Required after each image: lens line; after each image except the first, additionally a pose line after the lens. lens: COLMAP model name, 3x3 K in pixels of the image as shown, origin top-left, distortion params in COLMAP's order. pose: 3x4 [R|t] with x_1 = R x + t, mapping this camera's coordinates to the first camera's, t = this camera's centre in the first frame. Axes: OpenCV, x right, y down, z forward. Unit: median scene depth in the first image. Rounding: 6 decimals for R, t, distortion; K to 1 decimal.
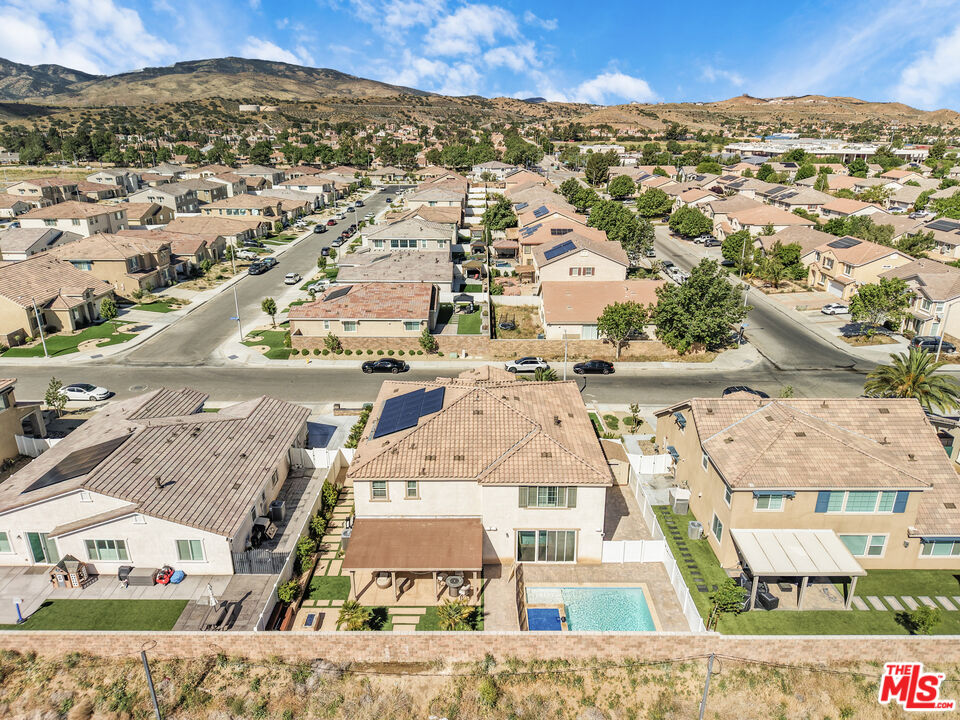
lens RADIAL K [[635.5, 0, 482.6], [0, 635.5, 361.2], [0, 0, 1]] dist [0.063714, -0.081044]
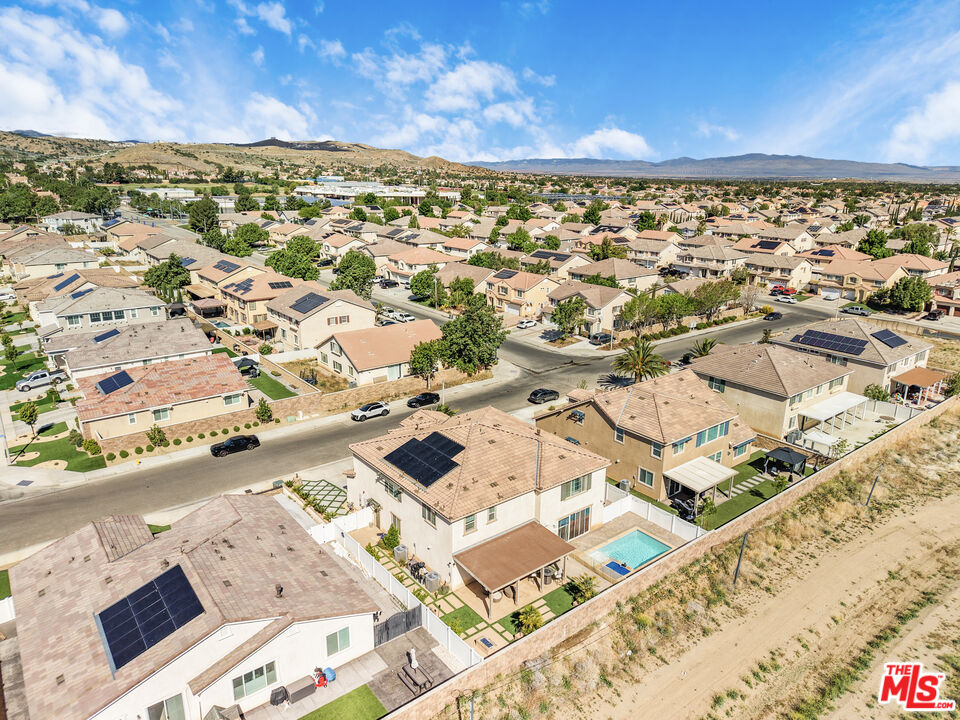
lens RADIAL K [[635.5, 0, 482.6], [0, 635.5, 361.2], [0, 0, 1]] dist [0.063714, -0.081044]
pose [[0.783687, -0.170113, 0.597408, -0.390200], [0.203246, 0.979052, 0.012166, -0.048206], [-0.586963, 0.111886, 0.801845, 0.009492]]
